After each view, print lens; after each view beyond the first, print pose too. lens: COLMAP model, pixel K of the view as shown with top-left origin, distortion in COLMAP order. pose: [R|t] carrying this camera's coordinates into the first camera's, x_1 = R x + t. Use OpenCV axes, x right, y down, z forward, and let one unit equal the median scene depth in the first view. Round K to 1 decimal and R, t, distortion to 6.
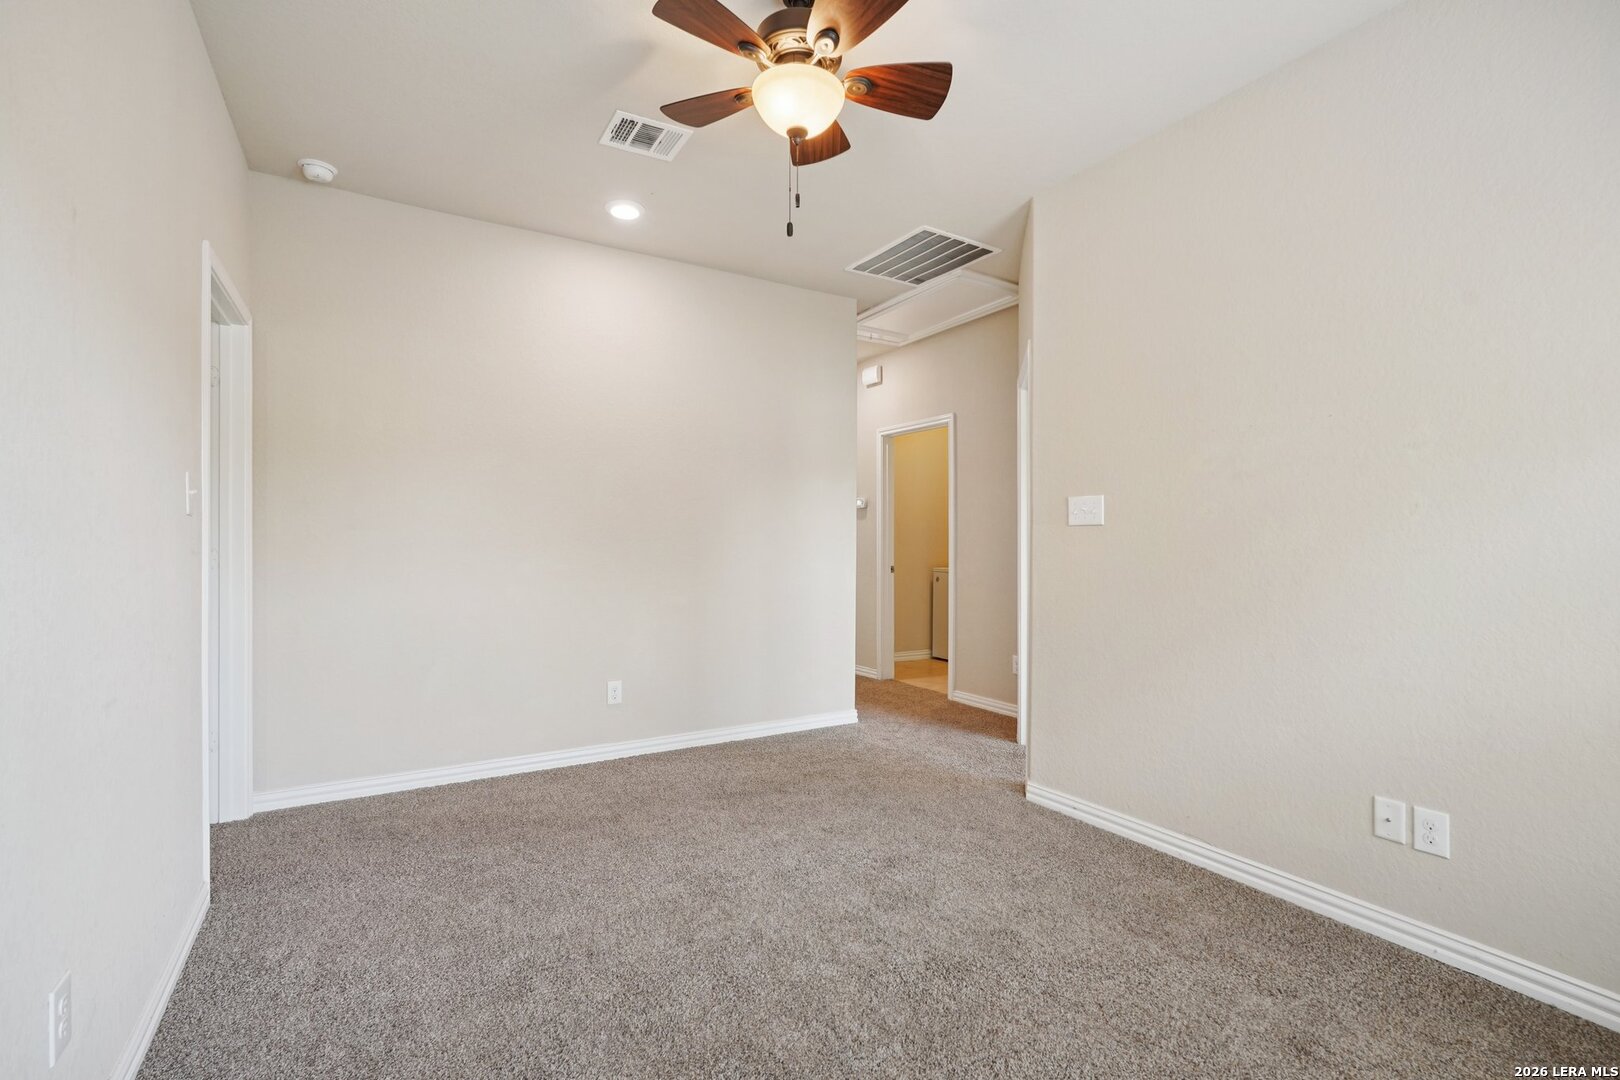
lens RADIAL K [[720.6, 0, 809.0], [0, 720.6, 539.2], [0, 0, 1]] dist [-0.006866, 0.001977]
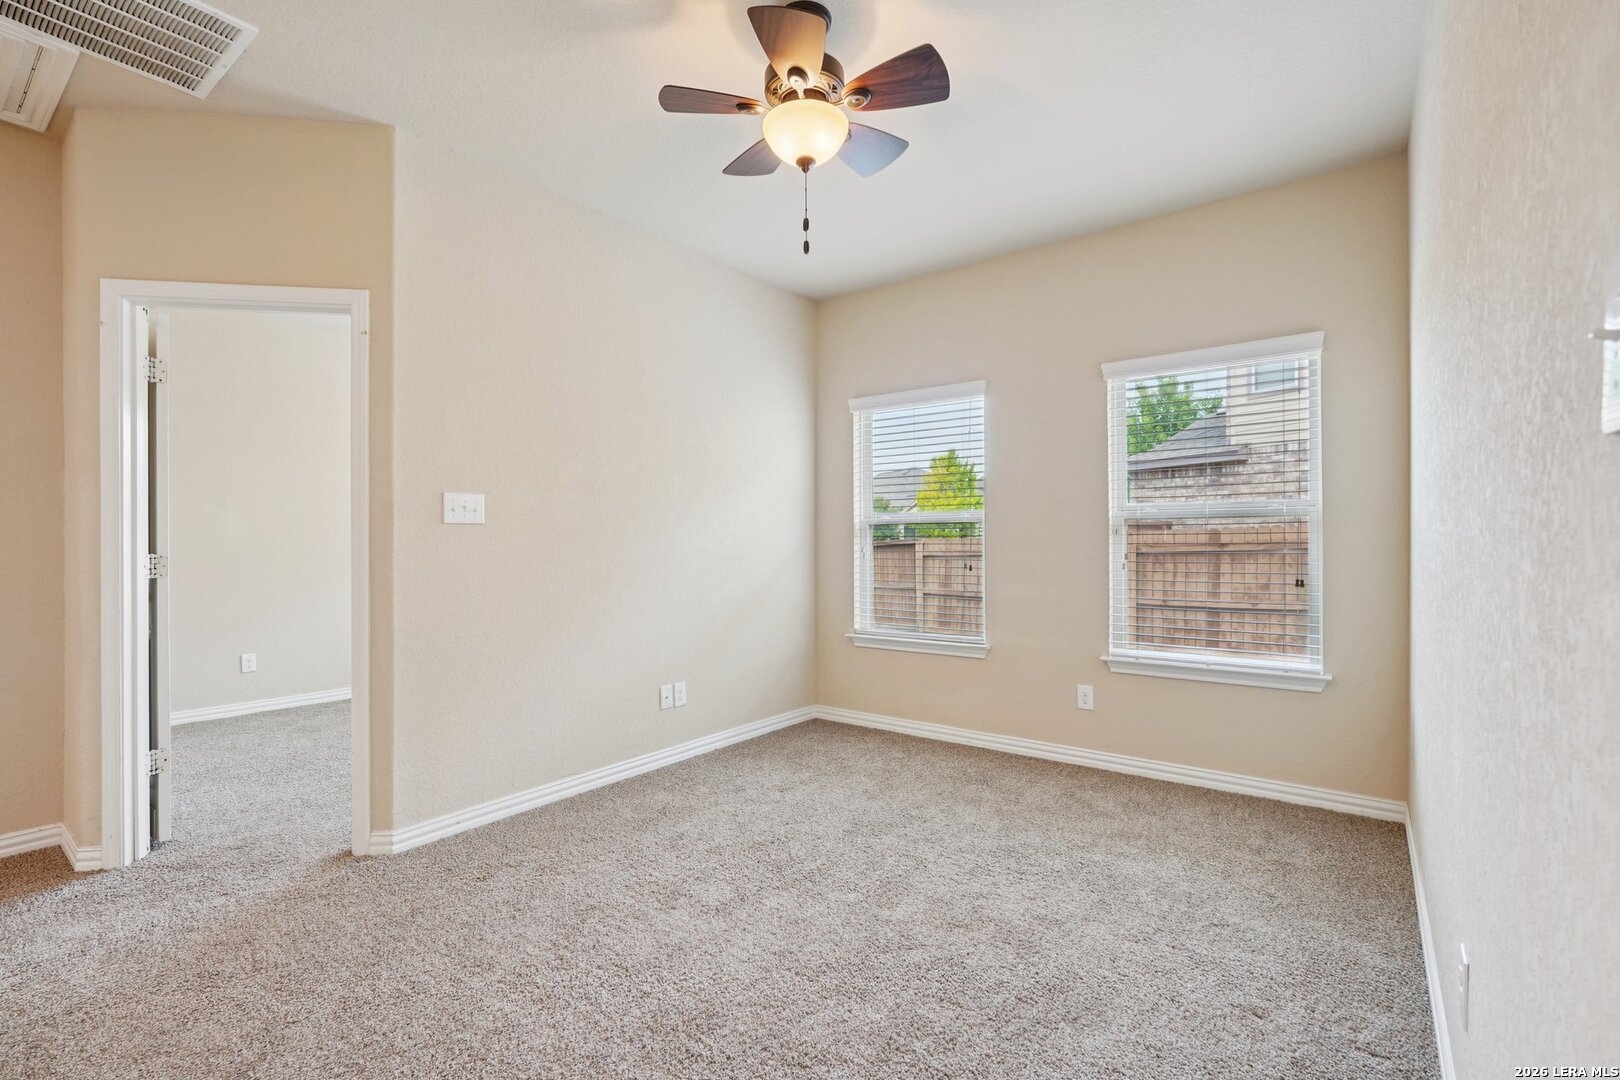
lens RADIAL K [[720.6, 0, 803.4], [0, 720.6, 540.1], [0, 0, 1]] dist [-0.006866, 0.001977]
pose [[-0.346687, 0.001894, 0.937979, -0.706708], [0.003783, 0.999993, -0.000621, 0.005395], [-0.937973, 0.003333, -0.346692, 0.946075]]
